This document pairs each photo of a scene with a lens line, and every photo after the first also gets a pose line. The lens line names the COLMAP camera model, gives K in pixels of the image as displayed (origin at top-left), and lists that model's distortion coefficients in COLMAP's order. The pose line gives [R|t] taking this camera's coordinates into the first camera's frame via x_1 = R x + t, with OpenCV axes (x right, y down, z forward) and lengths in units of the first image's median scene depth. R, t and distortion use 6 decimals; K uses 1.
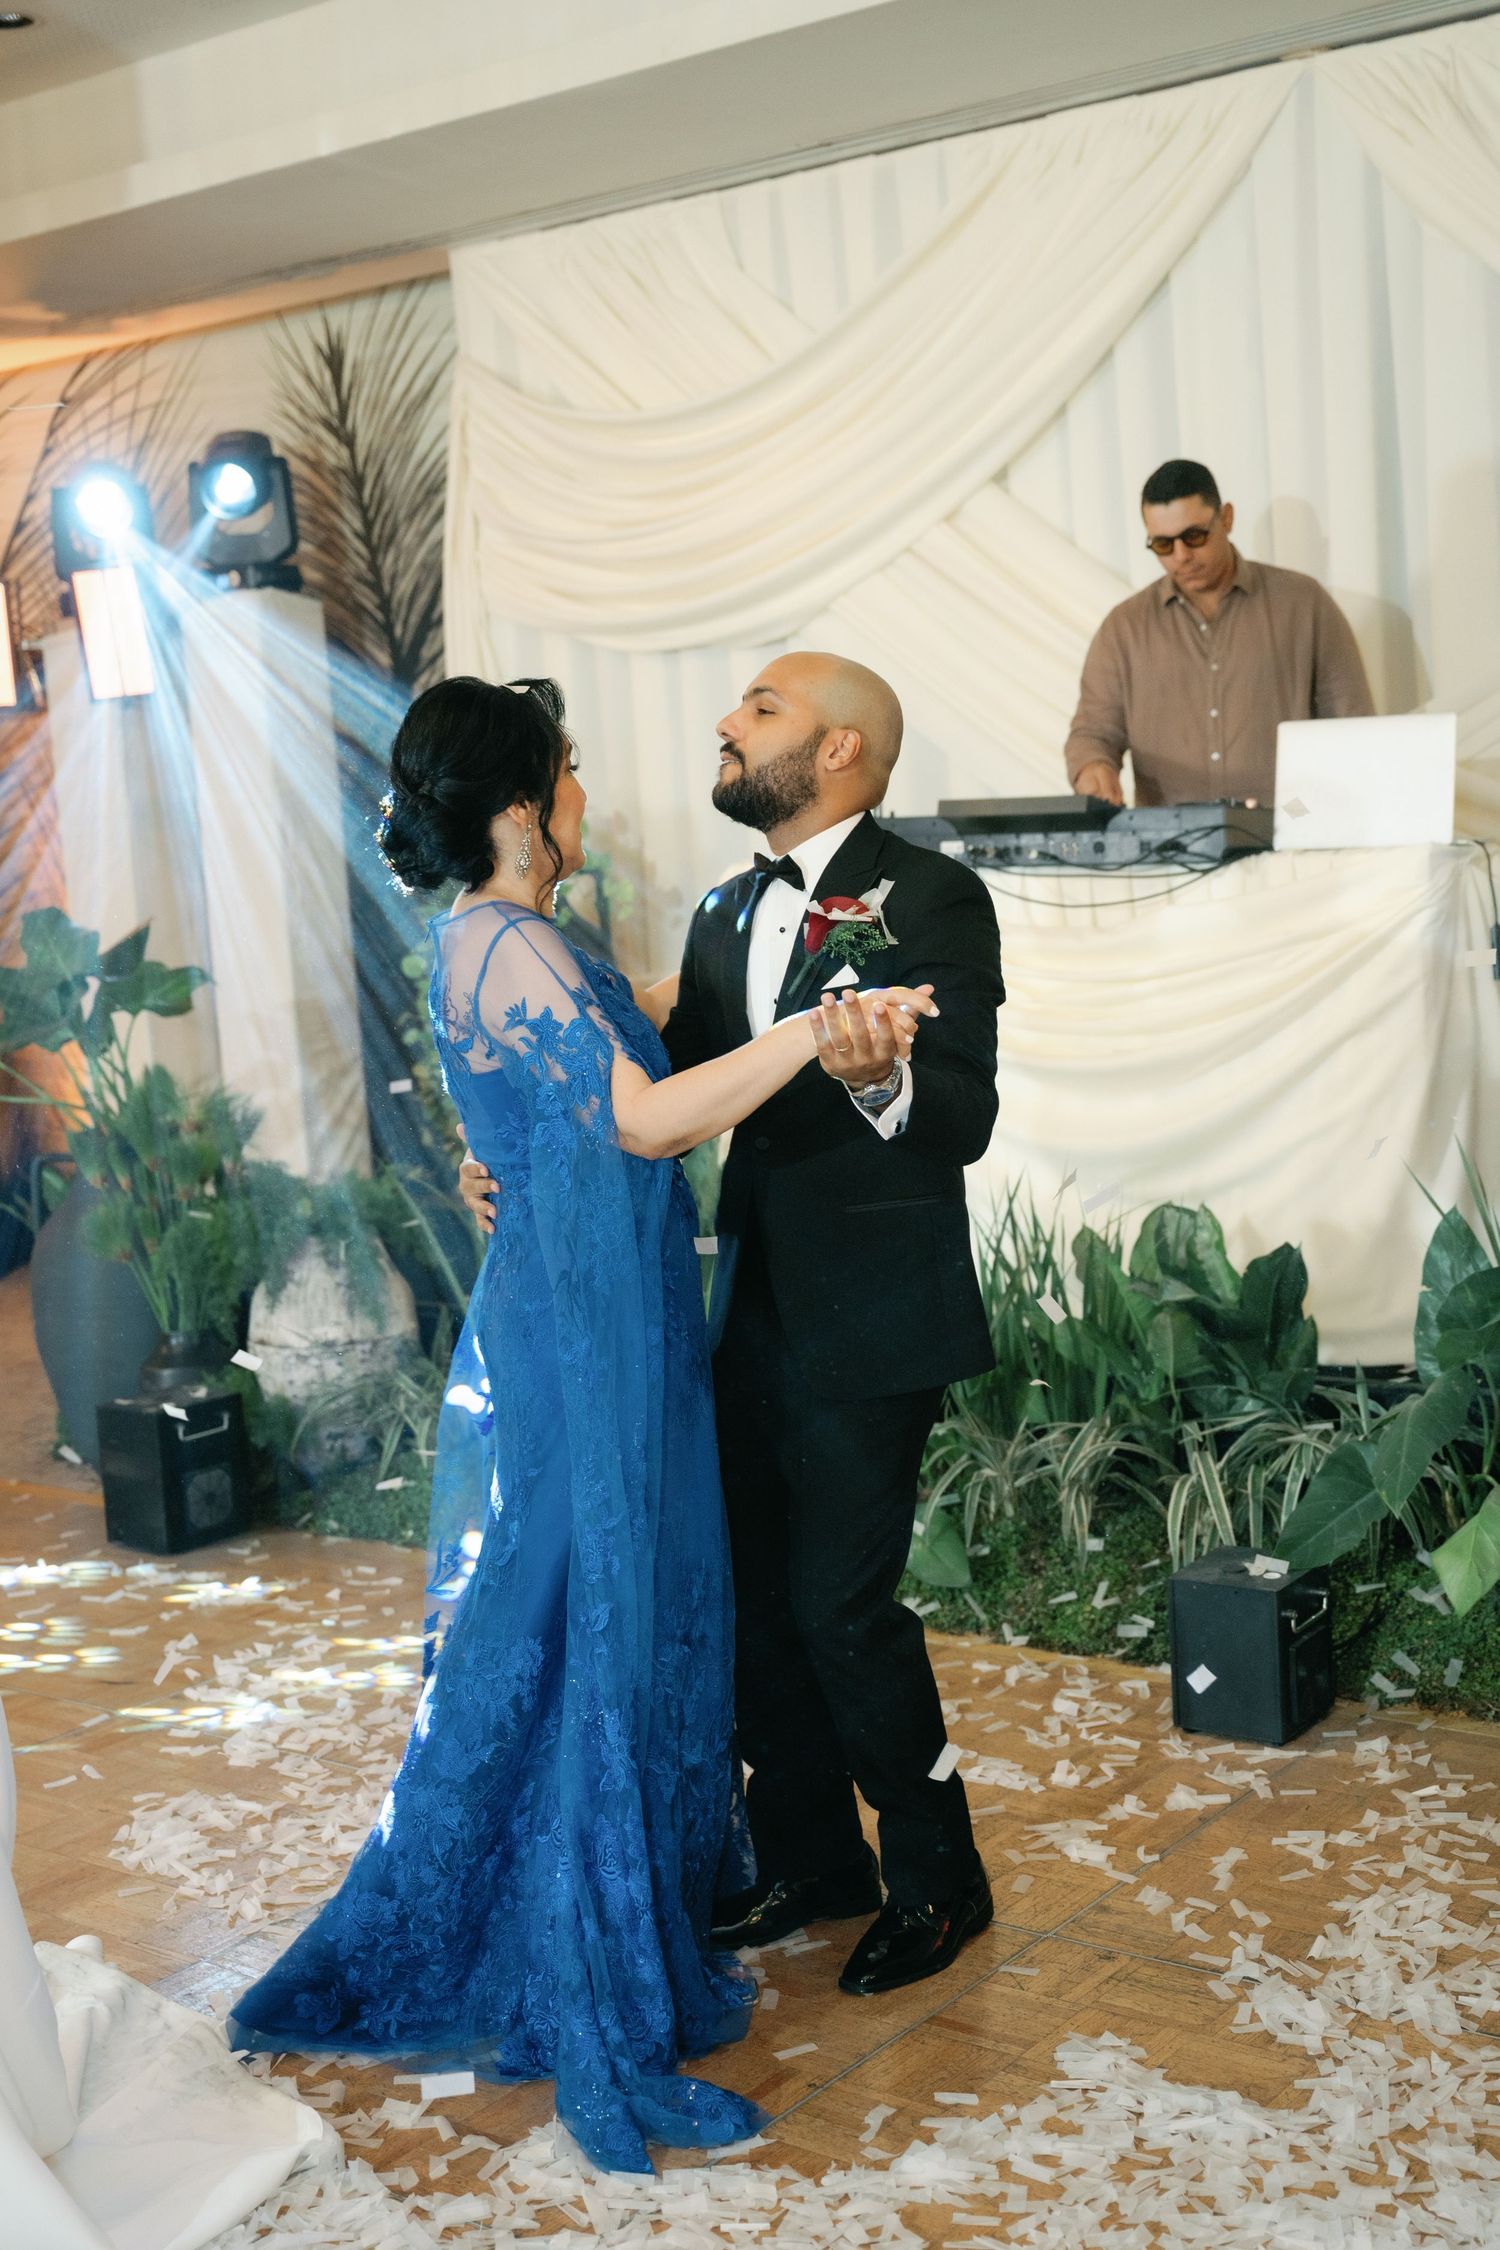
lens RADIAL K [[2819.1, 0, 763.5], [0, 2819.1, 1125.2], [0, 0, 1]] dist [0.036661, 0.000000]
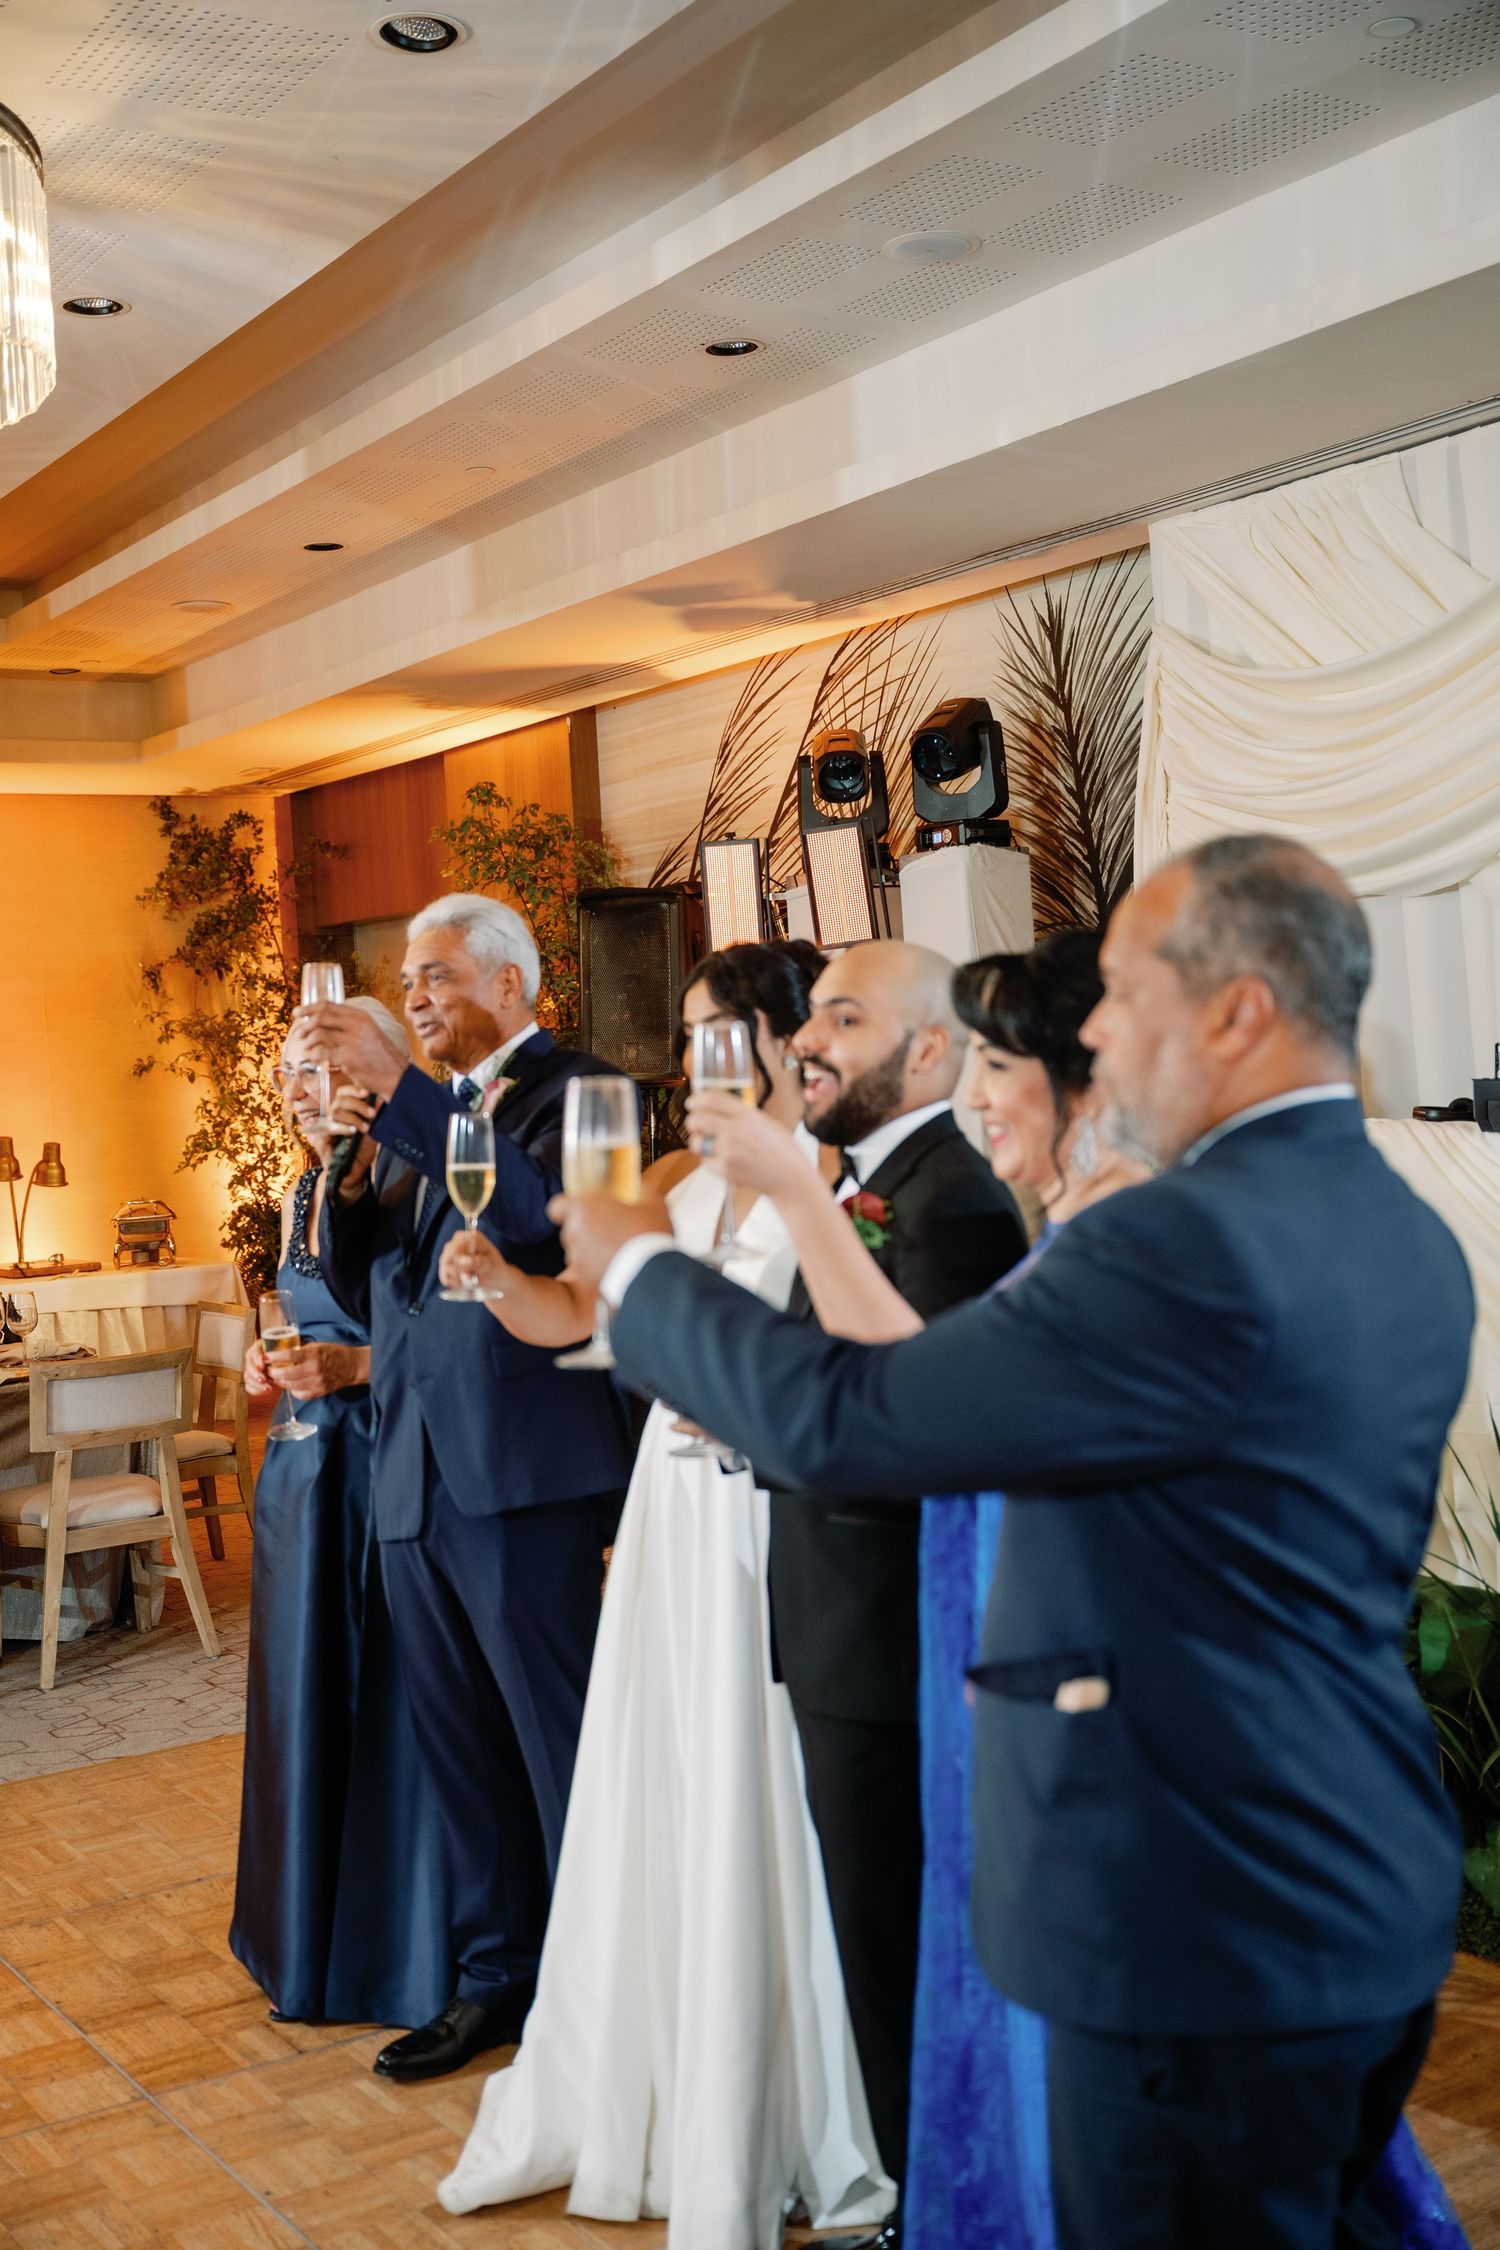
lens RADIAL K [[2564.7, 0, 738.9], [0, 2564.7, 1142.0], [0, 0, 1]] dist [0.039360, 0.000000]
pose [[0.944751, 0.021257, -0.327098, 0.063109], [-0.041664, 0.997588, -0.055509, -0.020139], [0.325130, 0.066071, 0.943359, 0.062074]]
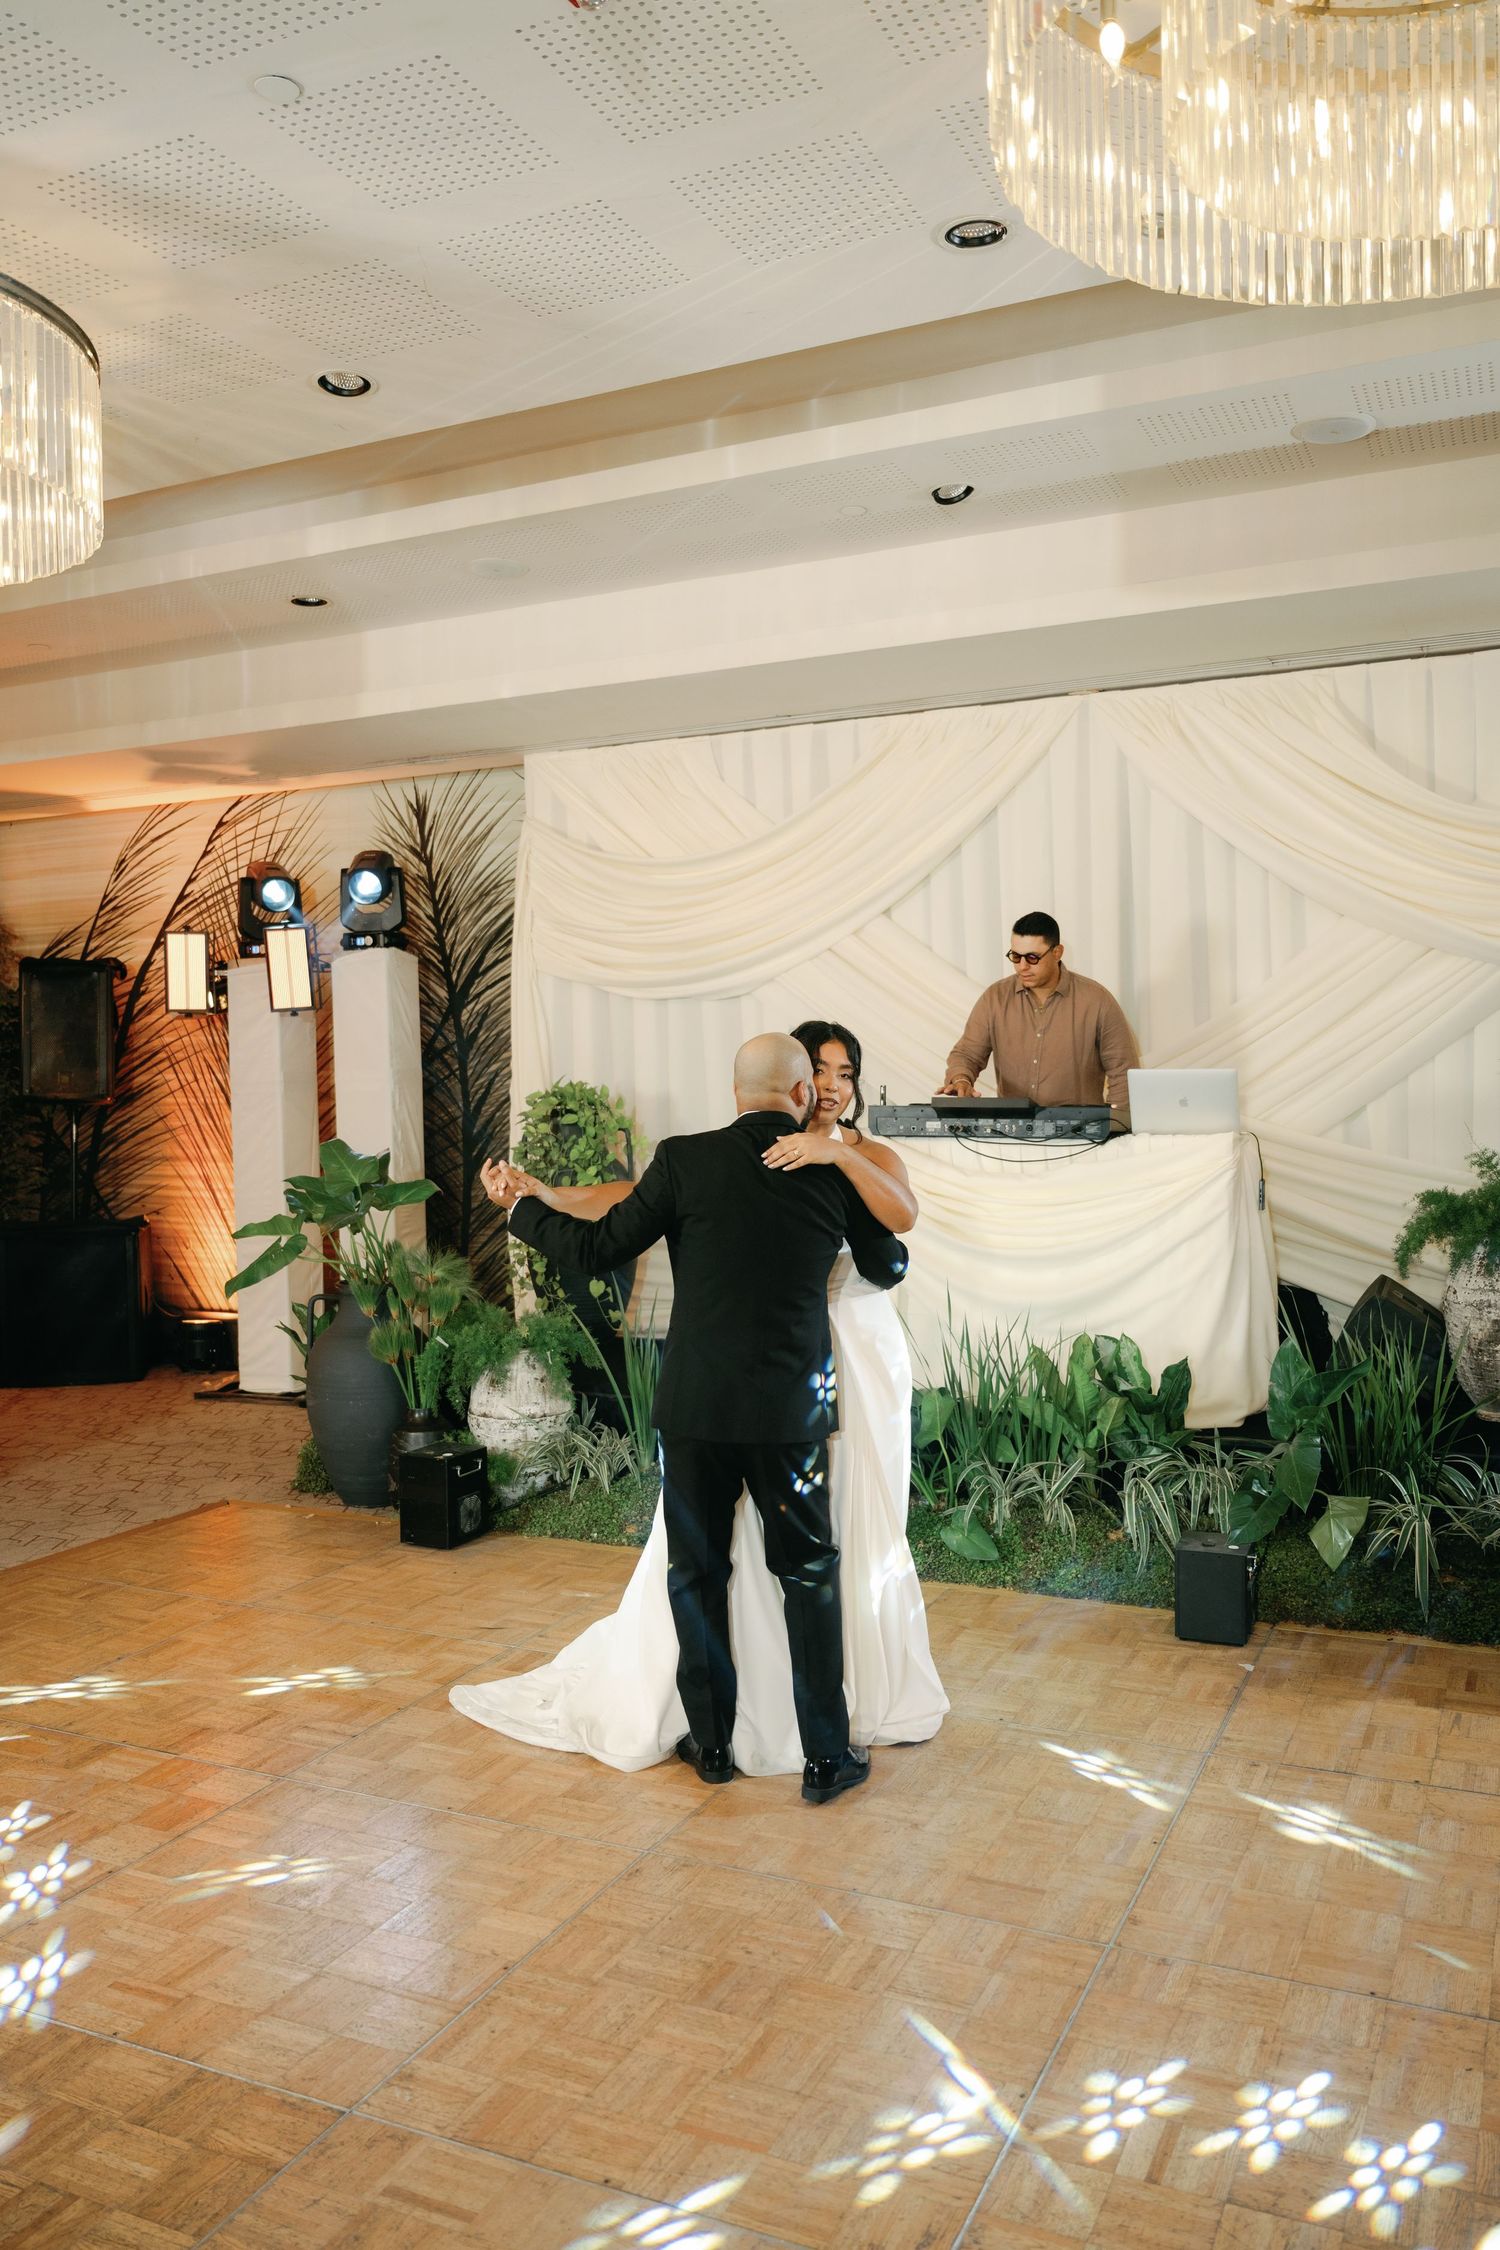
lens RADIAL K [[1761.1, 0, 744.8], [0, 1761.1, 1121.5], [0, 0, 1]] dist [0.038118, 0.006504]
pose [[0.978562, 0.037233, 0.202558, -0.184052], [-0.017454, 0.994977, -0.098569, 0.005359], [-0.205211, 0.092920, 0.974297, -0.017508]]
